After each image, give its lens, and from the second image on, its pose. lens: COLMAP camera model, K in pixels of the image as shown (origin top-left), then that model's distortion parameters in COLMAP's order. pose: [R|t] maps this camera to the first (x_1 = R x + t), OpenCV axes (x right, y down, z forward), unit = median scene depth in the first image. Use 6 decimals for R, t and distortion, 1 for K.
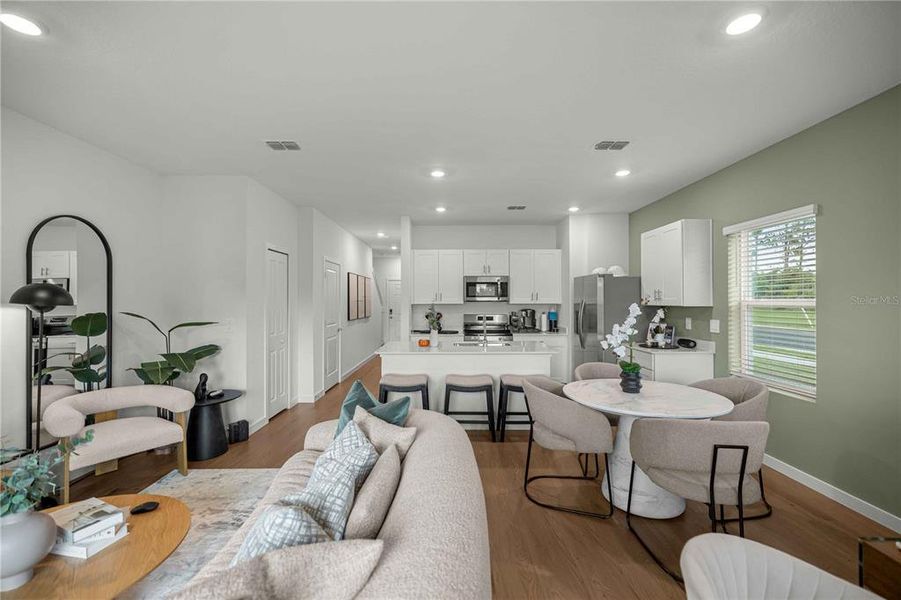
lens RADIAL K [[376.9, 0, 448.7], [0, 376.9, 300.0], [0, 0, 1]] dist [-0.003062, -0.000978]
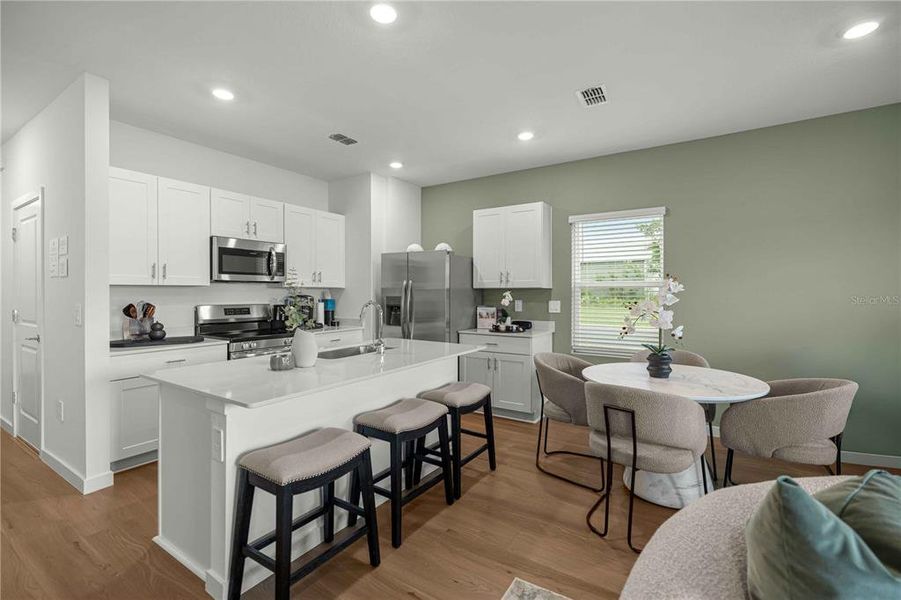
lens RADIAL K [[402.0, 0, 443.4], [0, 402.0, 297.5], [0, 0, 1]] dist [0.002201, -0.000832]
pose [[0.541868, -0.007495, 0.840430, -0.278030], [-0.003599, 0.999930, 0.011238, 0.020108], [-0.840456, -0.009114, 0.541803, 0.412346]]
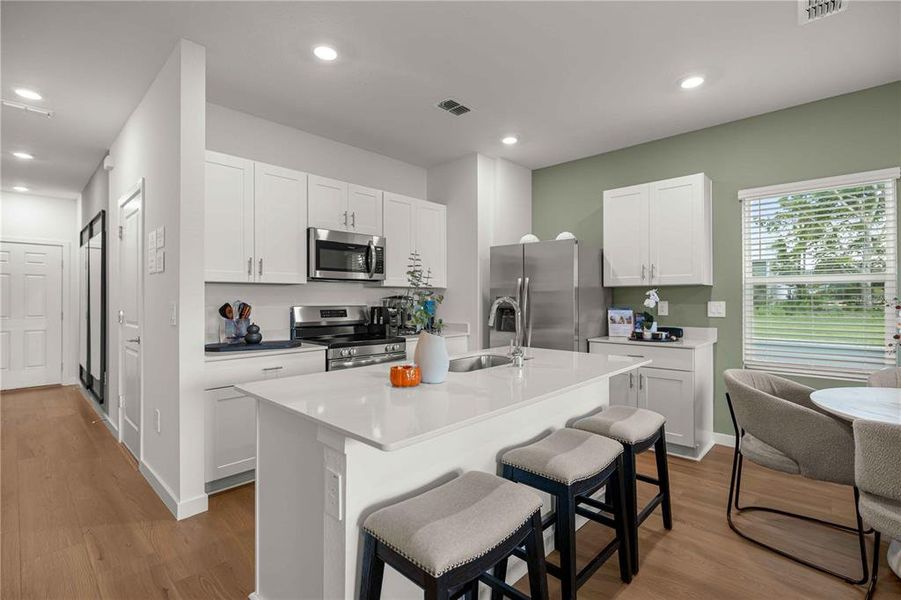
lens RADIAL K [[416.3, 0, 449.6], [0, 416.3, 301.7], [0, 0, 1]] dist [-0.003854, 0.001560]
pose [[0.679335, -0.002412, 0.733825, -0.237849], [-0.000896, 0.999991, 0.004117, 0.032020], [-0.733828, -0.003455, 0.679326, 0.517807]]
